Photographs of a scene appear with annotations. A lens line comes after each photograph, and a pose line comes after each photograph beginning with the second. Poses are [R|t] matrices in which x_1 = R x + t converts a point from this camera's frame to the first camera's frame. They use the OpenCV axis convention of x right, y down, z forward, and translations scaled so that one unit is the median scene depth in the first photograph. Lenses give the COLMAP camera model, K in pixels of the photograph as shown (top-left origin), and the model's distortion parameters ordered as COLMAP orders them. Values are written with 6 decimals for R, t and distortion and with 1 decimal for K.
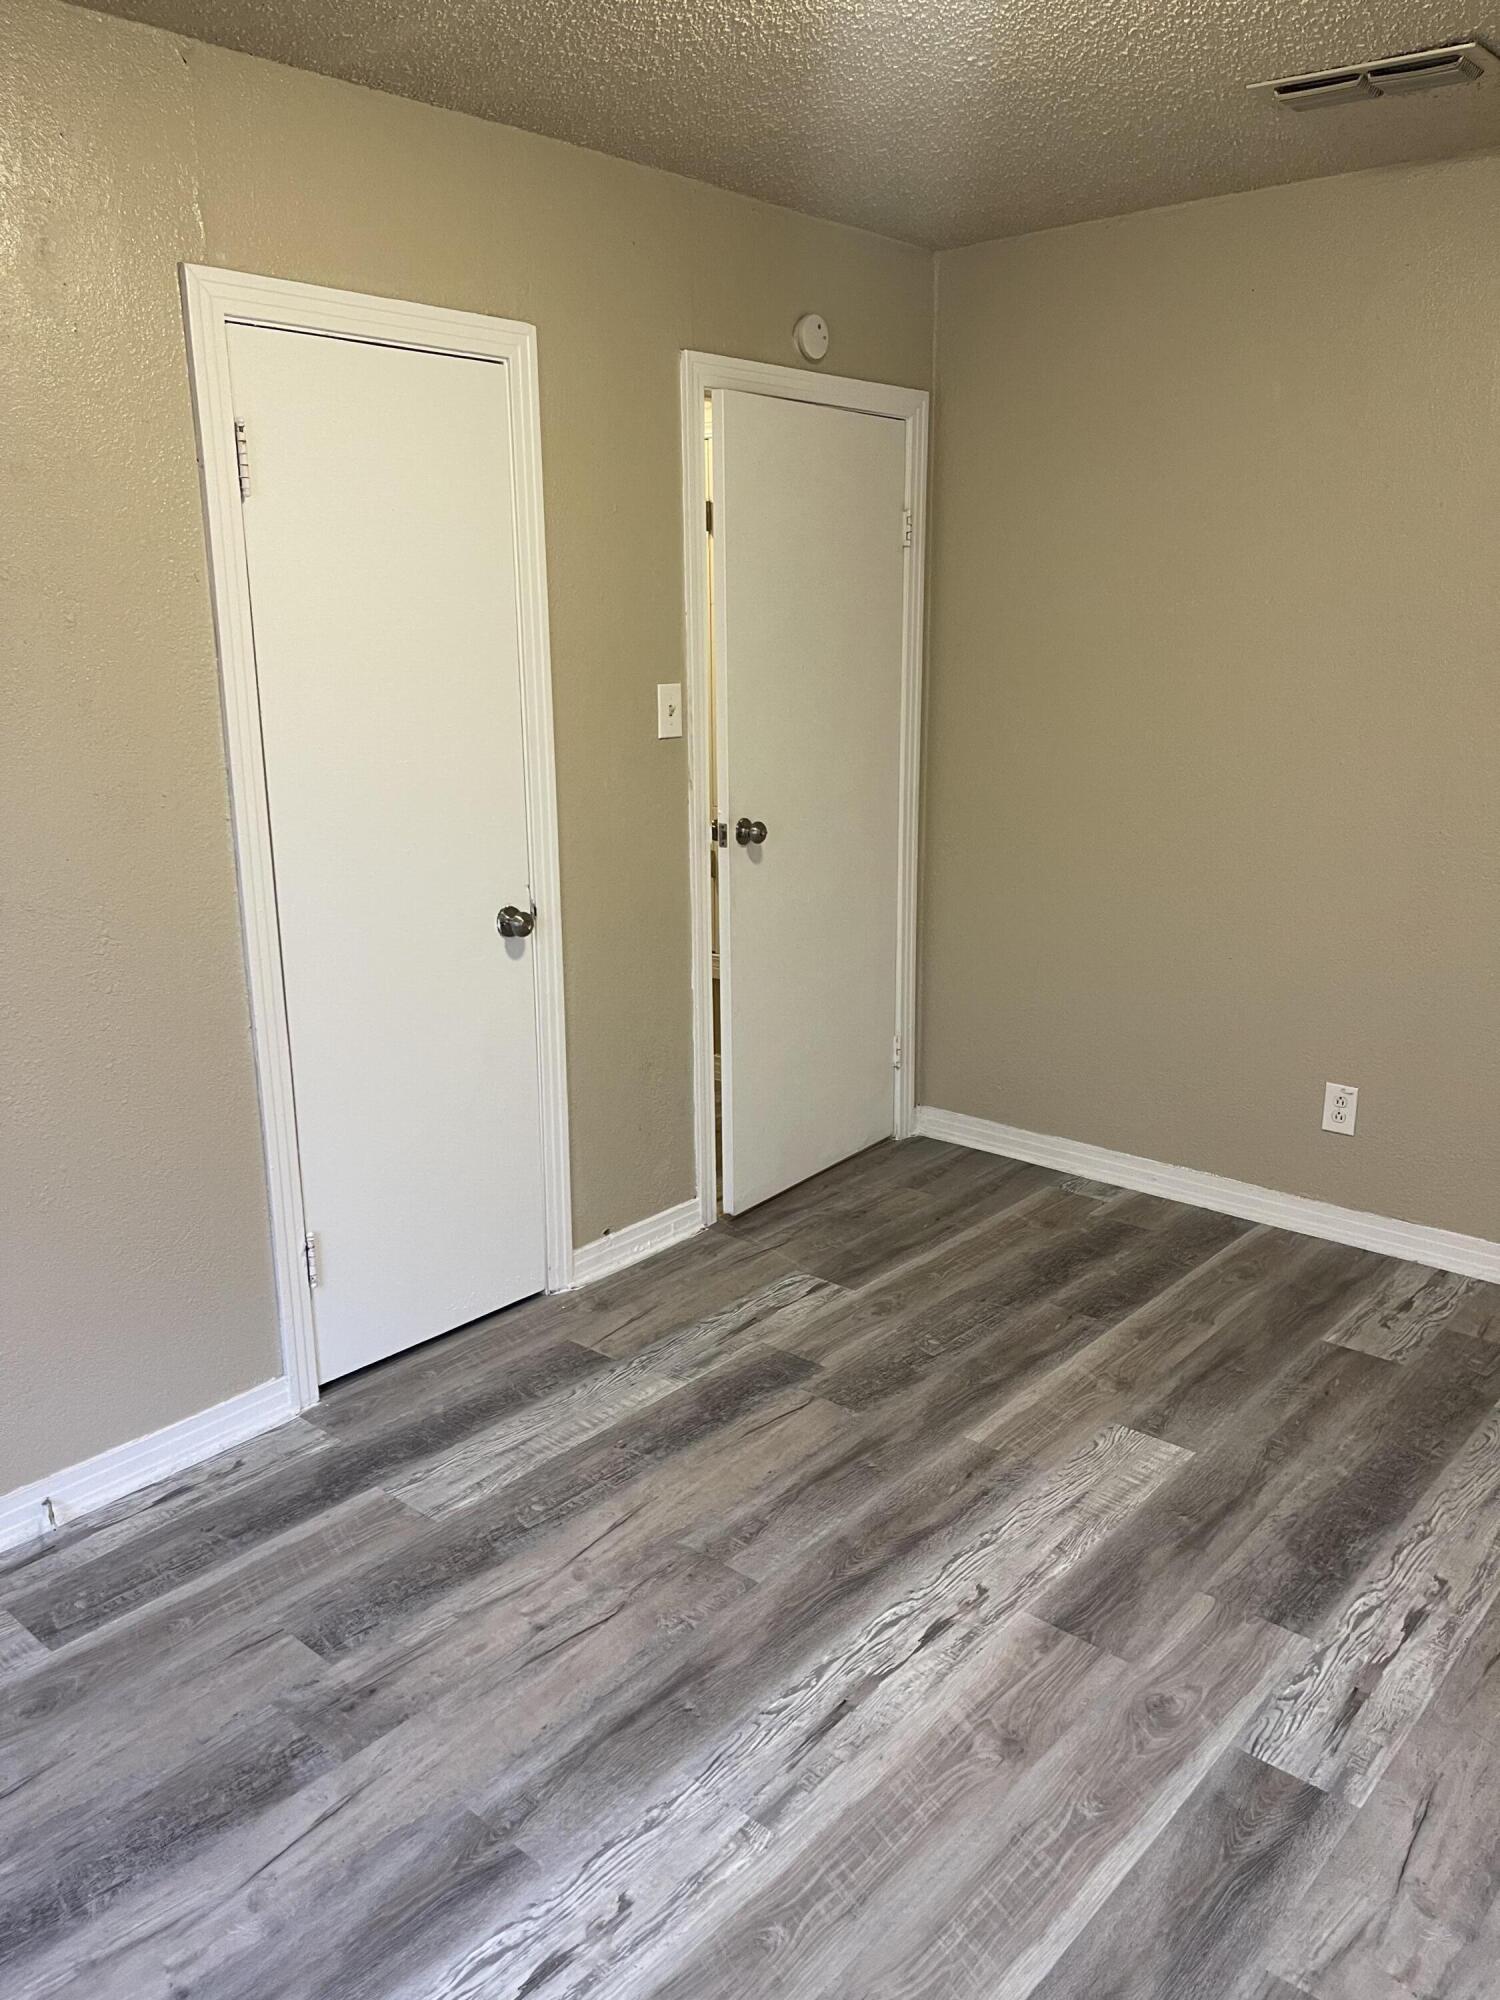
lens RADIAL K [[1504.8, 0, 739.0], [0, 1504.8, 1000.6], [0, 0, 1]] dist [0.062004, -0.083075]
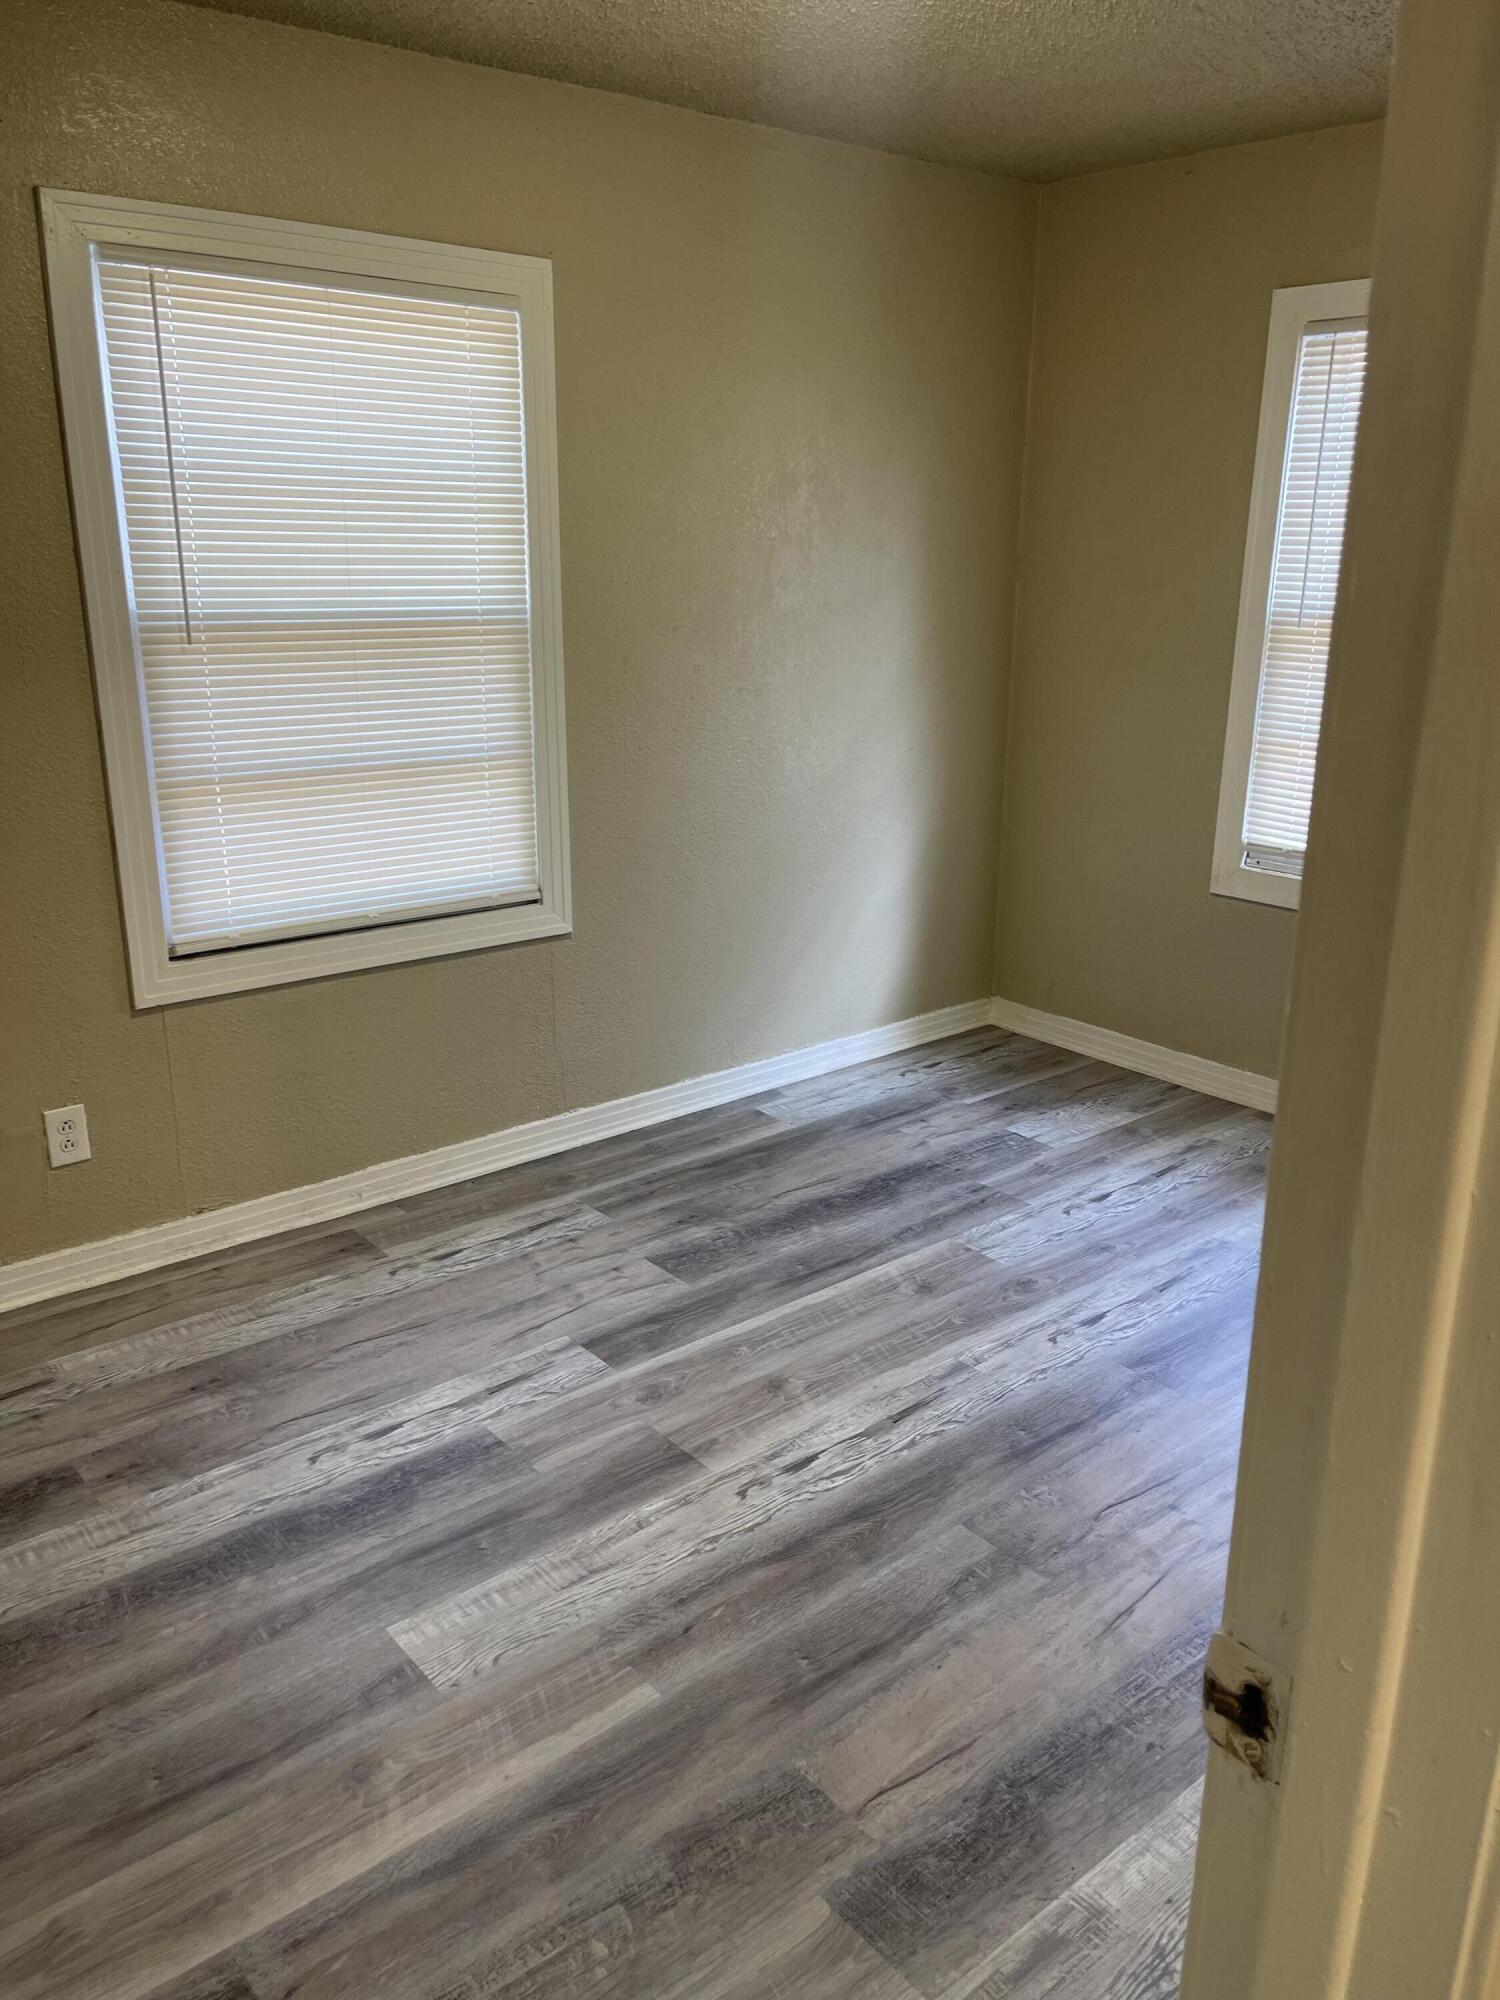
lens RADIAL K [[1504.8, 0, 734.9], [0, 1504.8, 1001.8], [0, 0, 1]] dist [0.062004, -0.083075]
pose [[-0.987639, -0.039945, 0.151569, 0.021243], [0.044258, 0.856569, 0.514132, -0.406243], [-0.150367, 0.514485, -0.844213, 1.613533]]
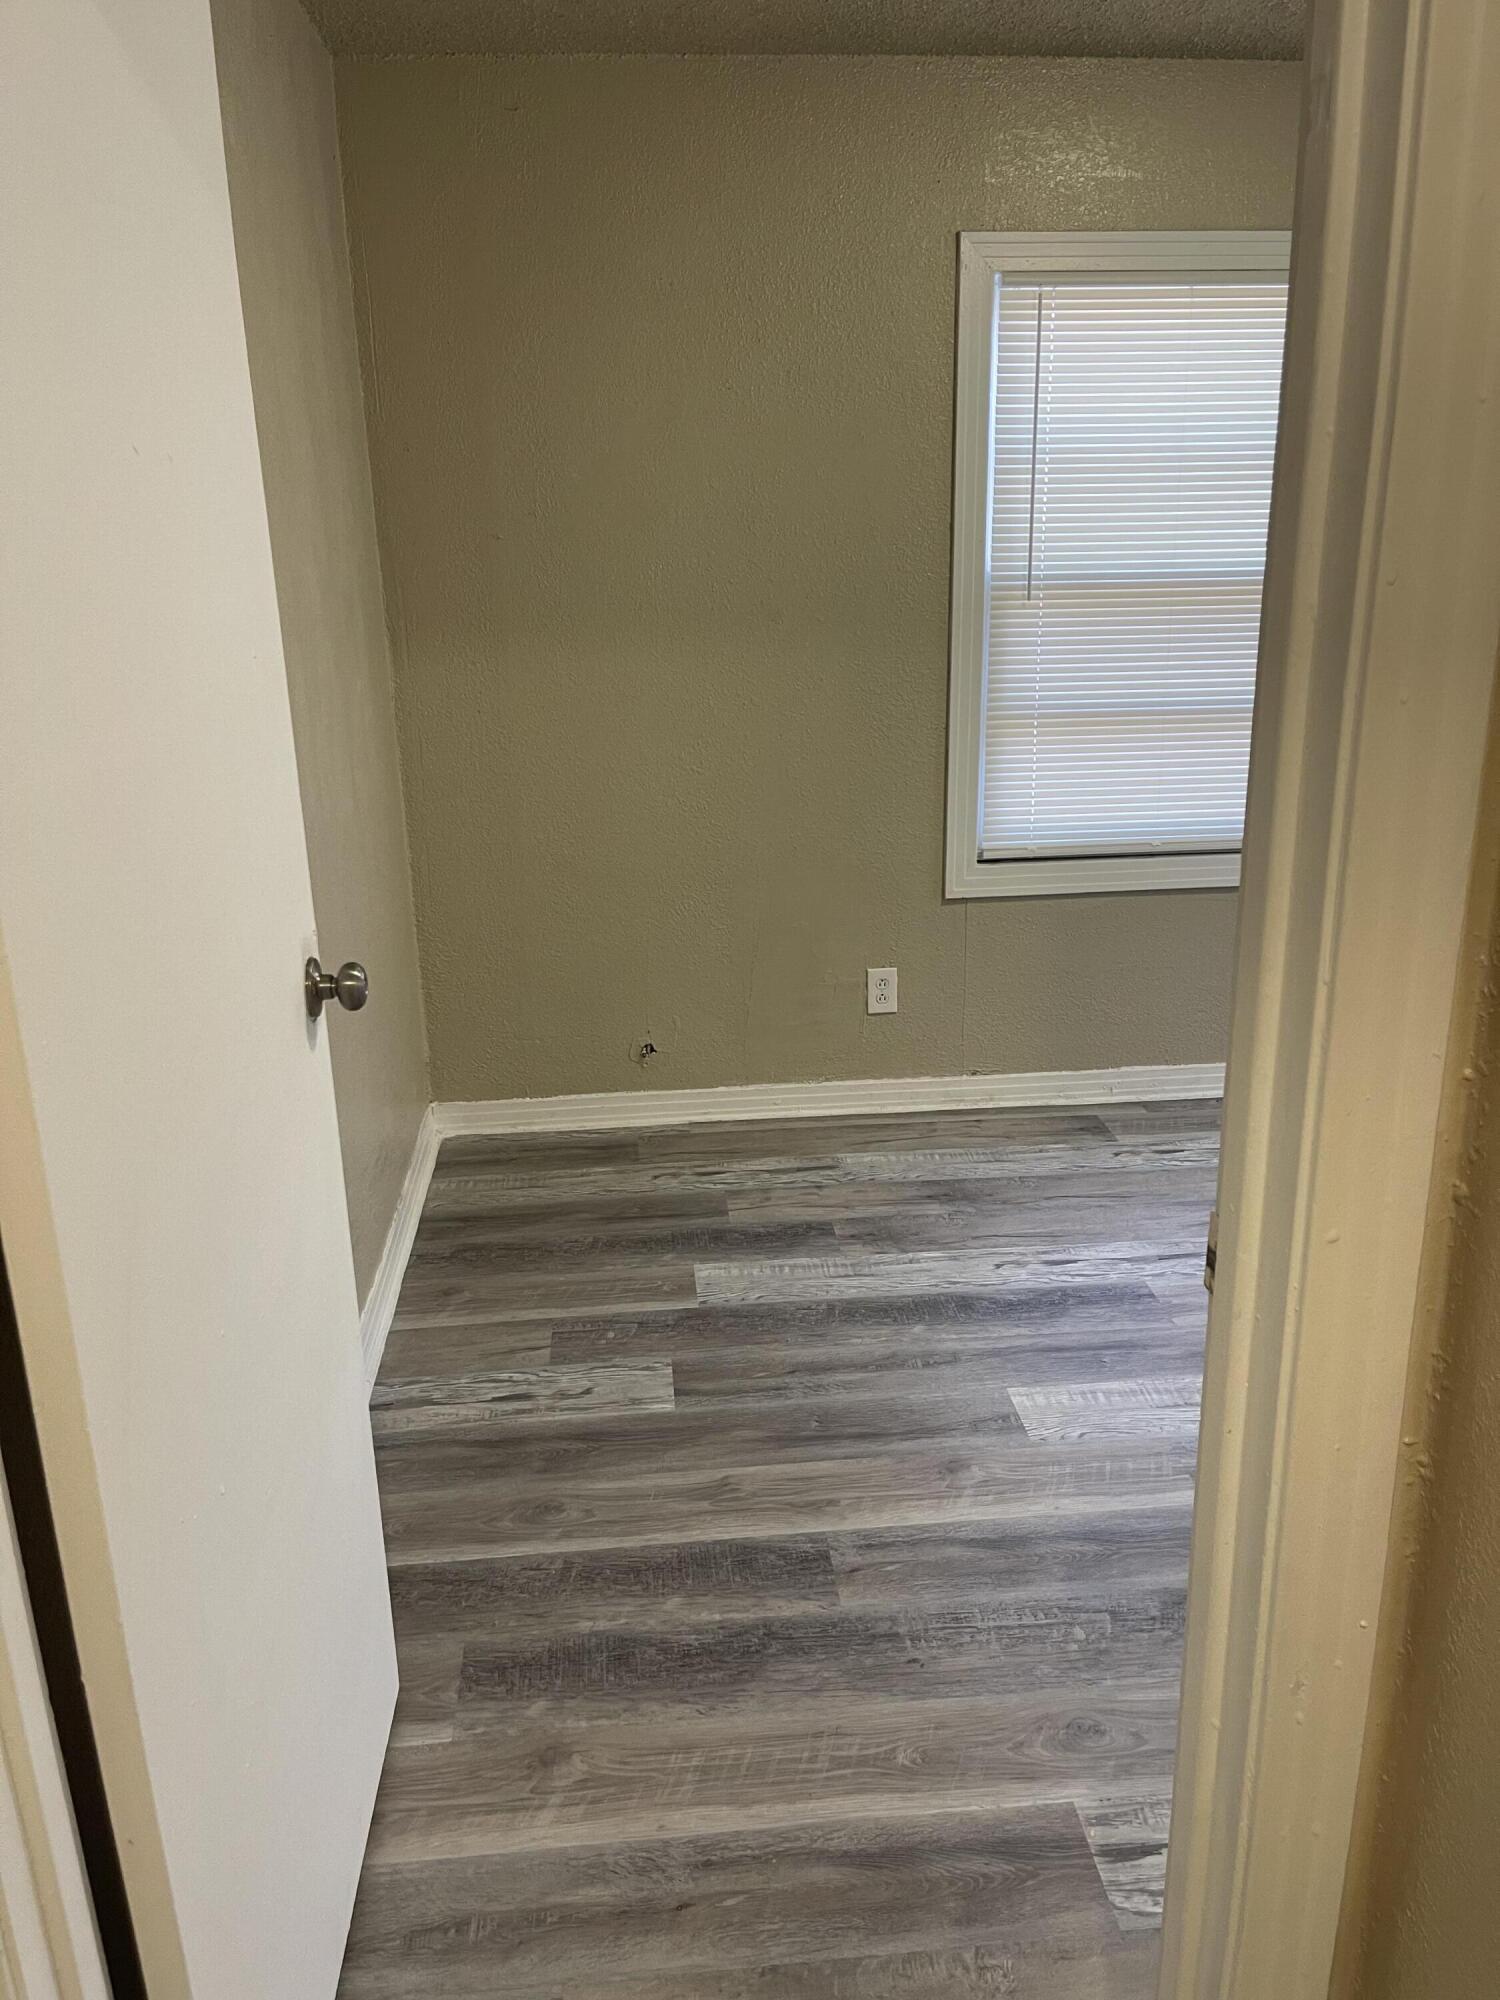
lens RADIAL K [[1504.8, 0, 747.6], [0, 1504.8, 1005.3], [0, 0, 1]] dist [0.062004, -0.083075]
pose [[-0.723255, -0.183634, 0.665718, -0.195982], [0.199738, 0.867169, 0.456204, -0.427677], [-0.661065, 0.462921, -0.590506, 1.726801]]
